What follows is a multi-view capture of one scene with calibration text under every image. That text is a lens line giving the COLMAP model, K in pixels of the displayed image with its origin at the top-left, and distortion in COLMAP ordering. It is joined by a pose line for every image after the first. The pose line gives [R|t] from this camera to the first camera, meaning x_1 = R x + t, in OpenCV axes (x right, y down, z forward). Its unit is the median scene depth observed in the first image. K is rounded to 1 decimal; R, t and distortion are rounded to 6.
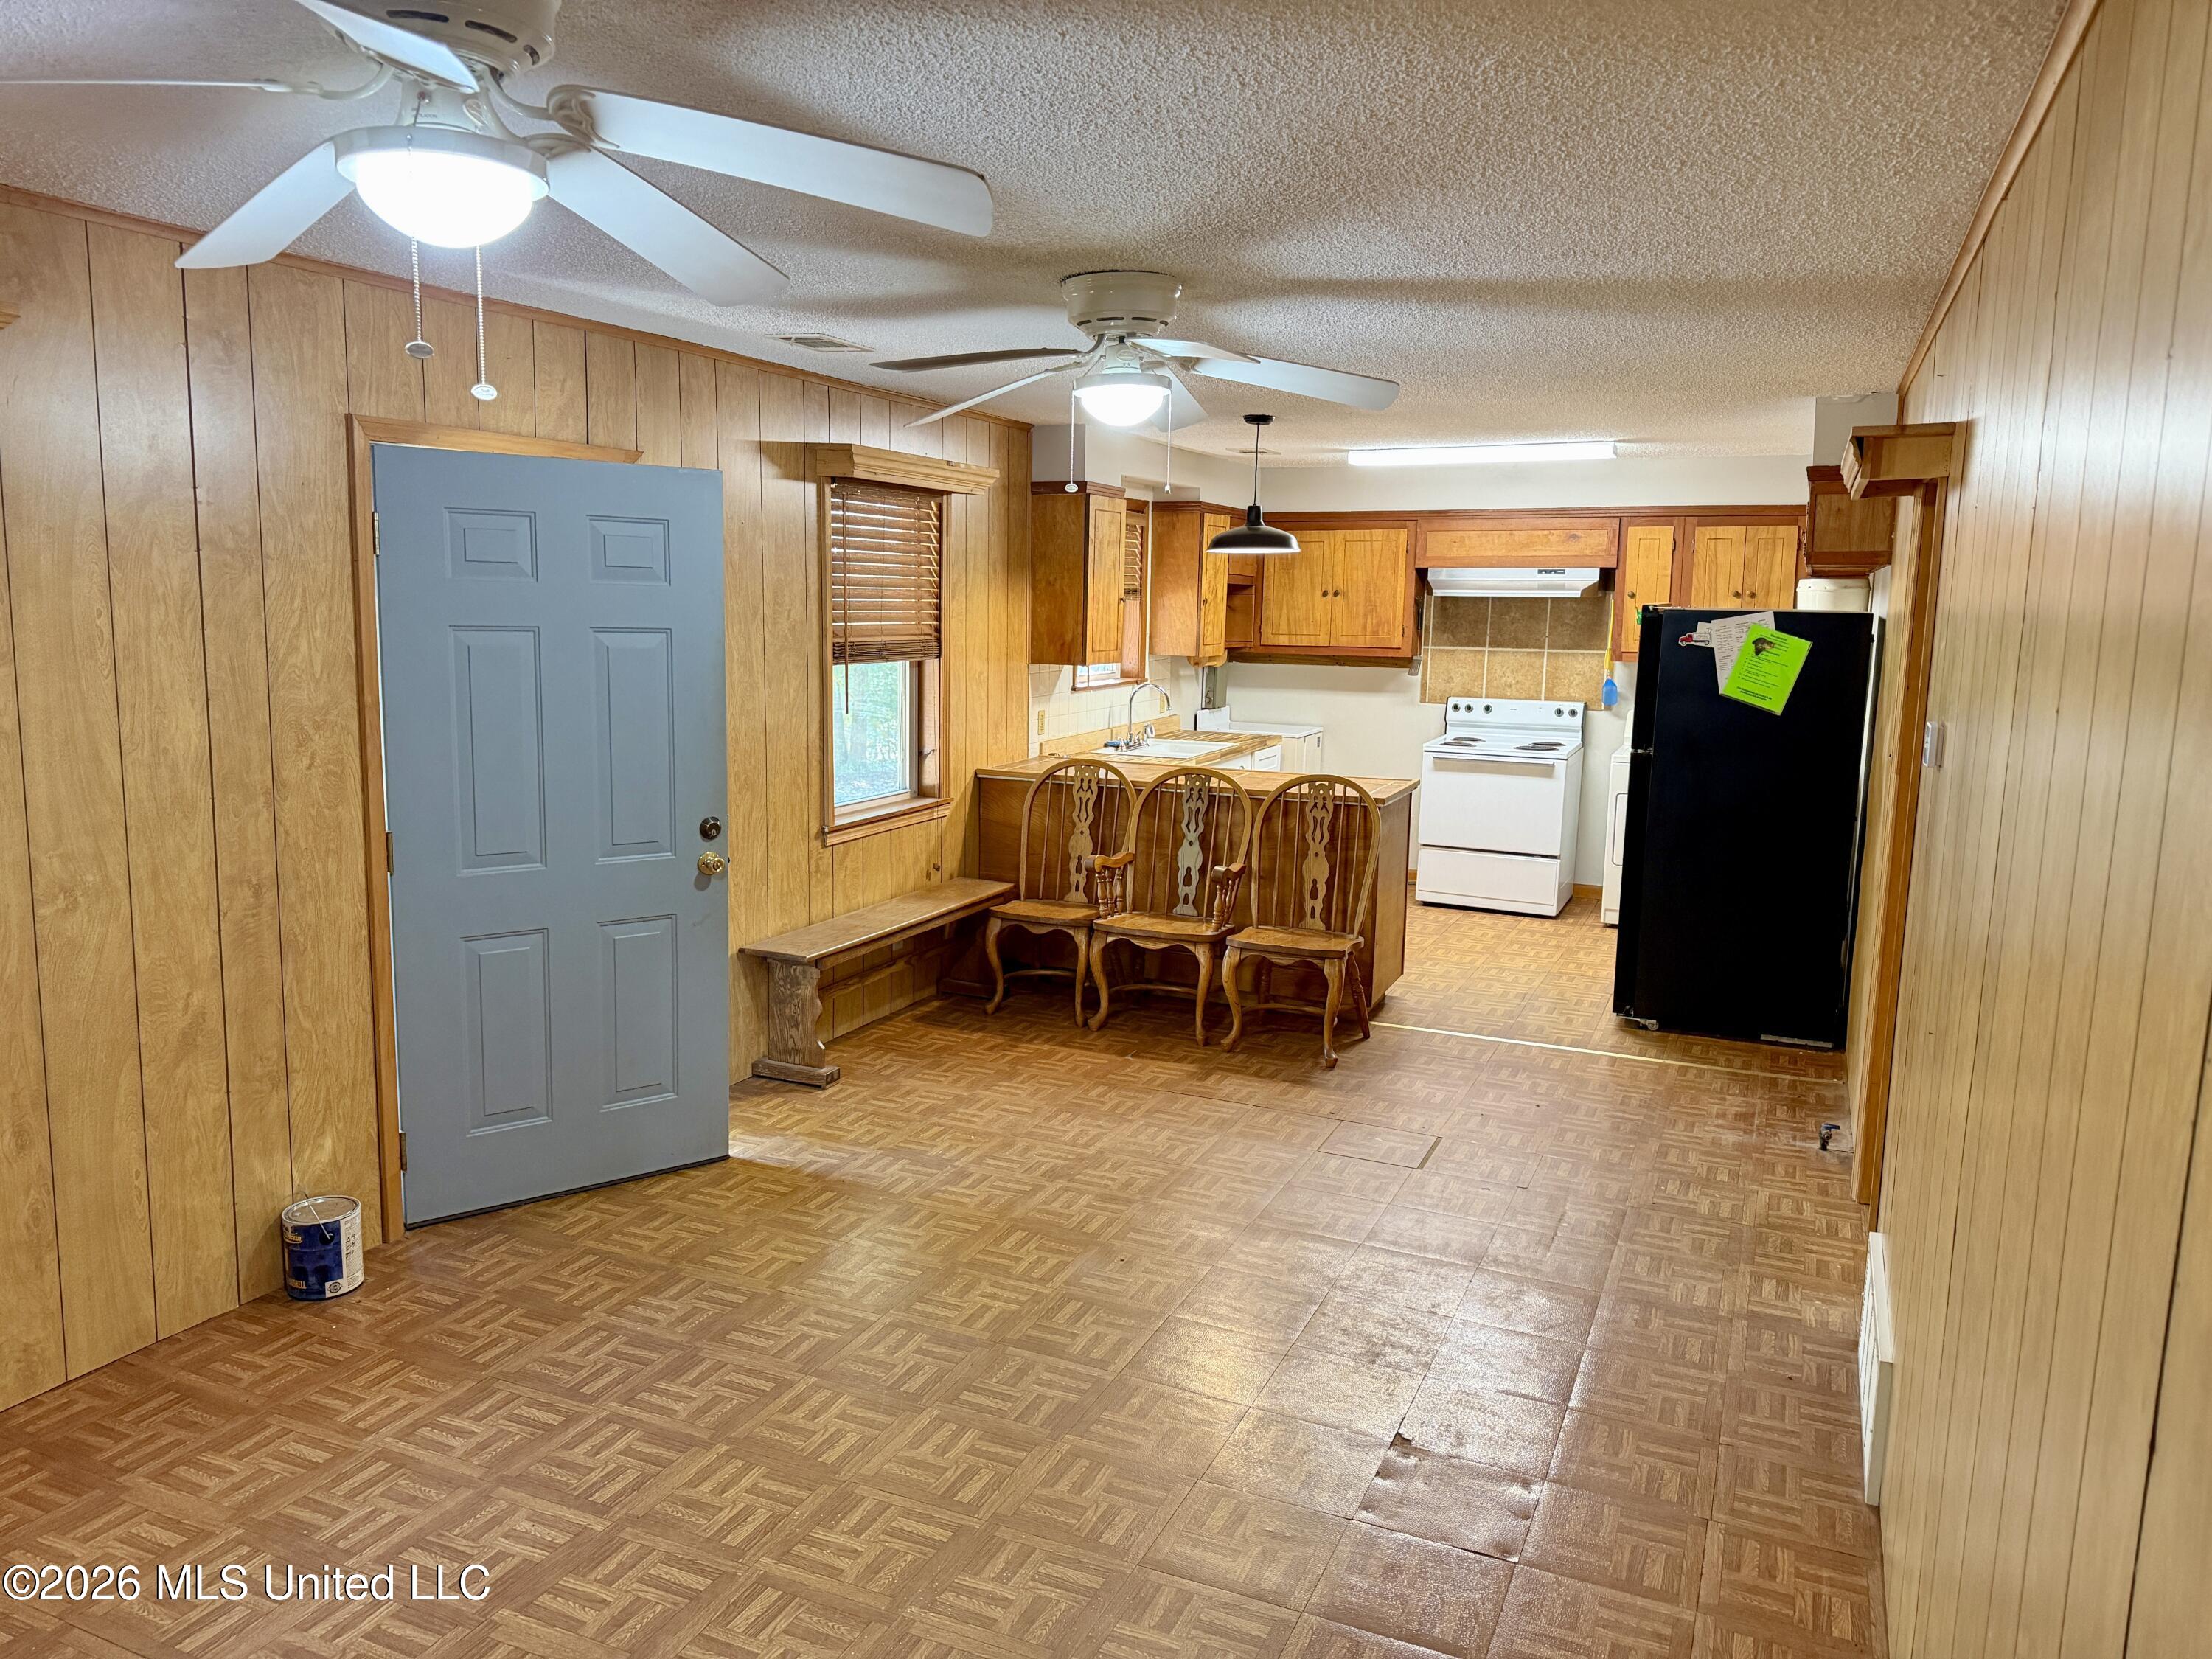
lens RADIAL K [[1627.6, 0, 1011.9], [0, 1627.6, 865.7], [0, 0, 1]] dist [0.083748, -0.121664]
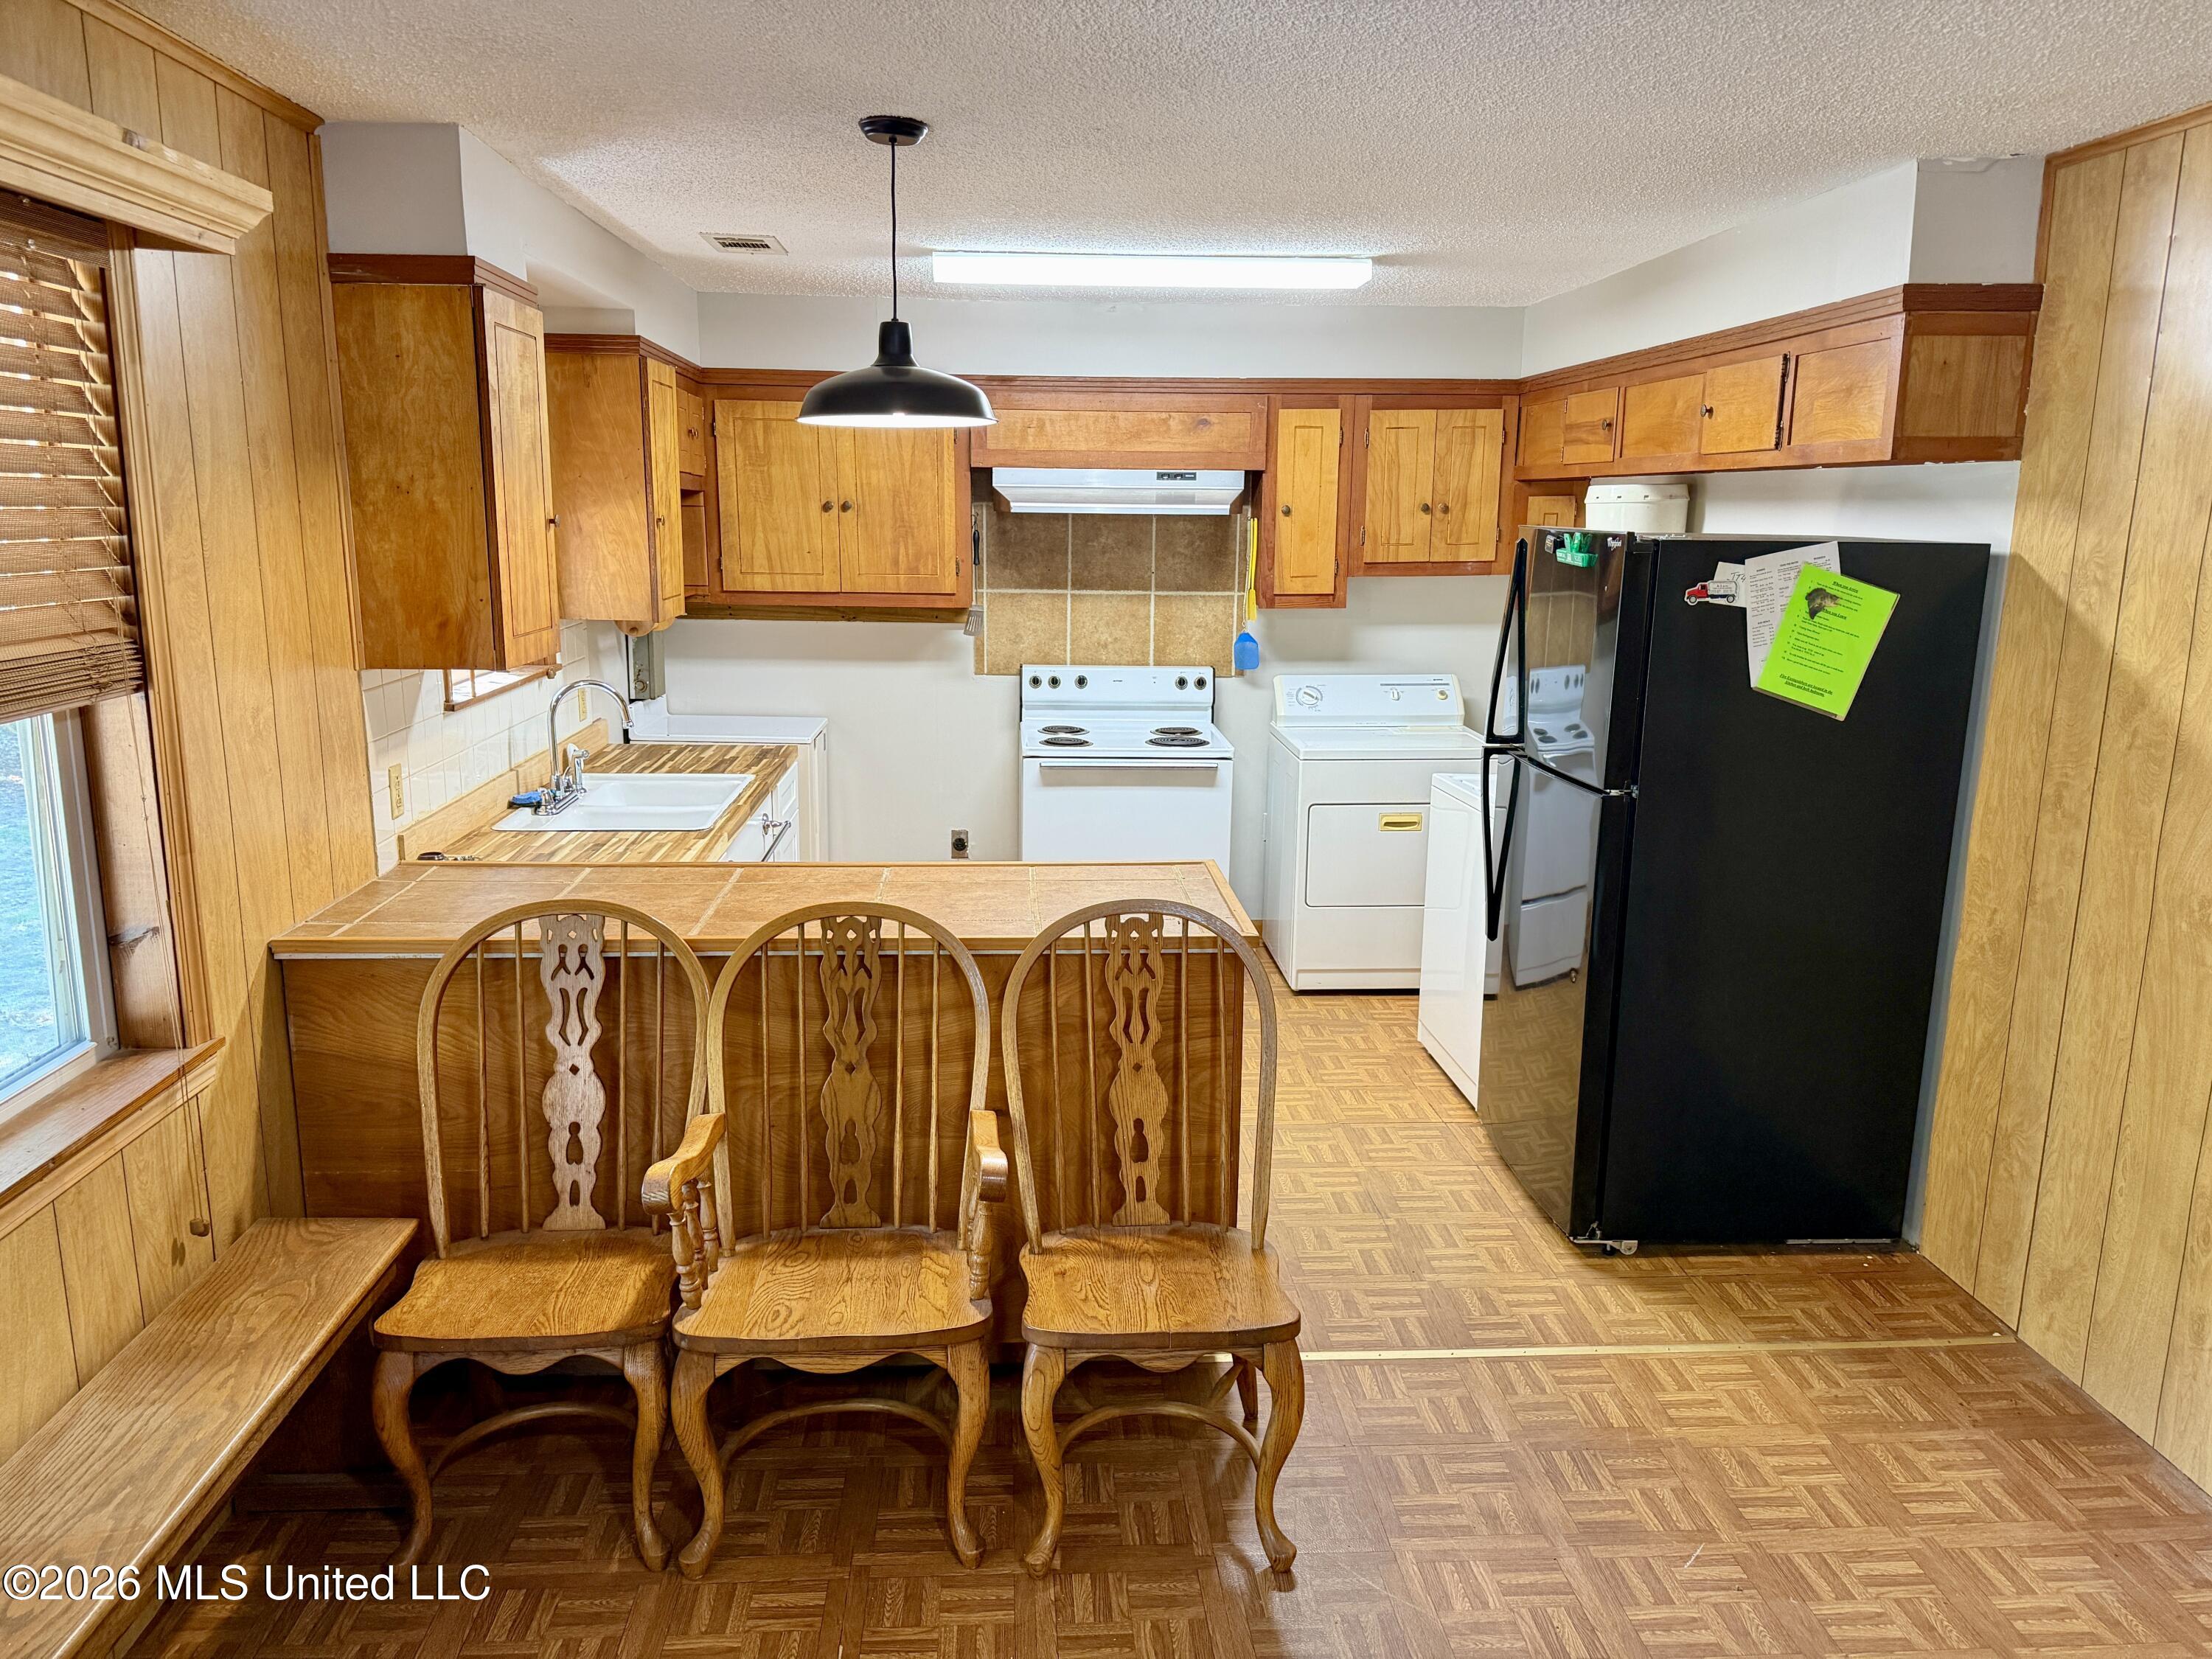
lens RADIAL K [[1627.6, 0, 1118.9], [0, 1627.6, 828.7], [0, 0, 1]] dist [0.083748, -0.121664]
pose [[0.863504, -0.103693, 0.493567, -0.040610], [0.086783, 0.994588, 0.057125, -0.095079], [-0.496819, -0.006495, 0.867830, 0.544011]]
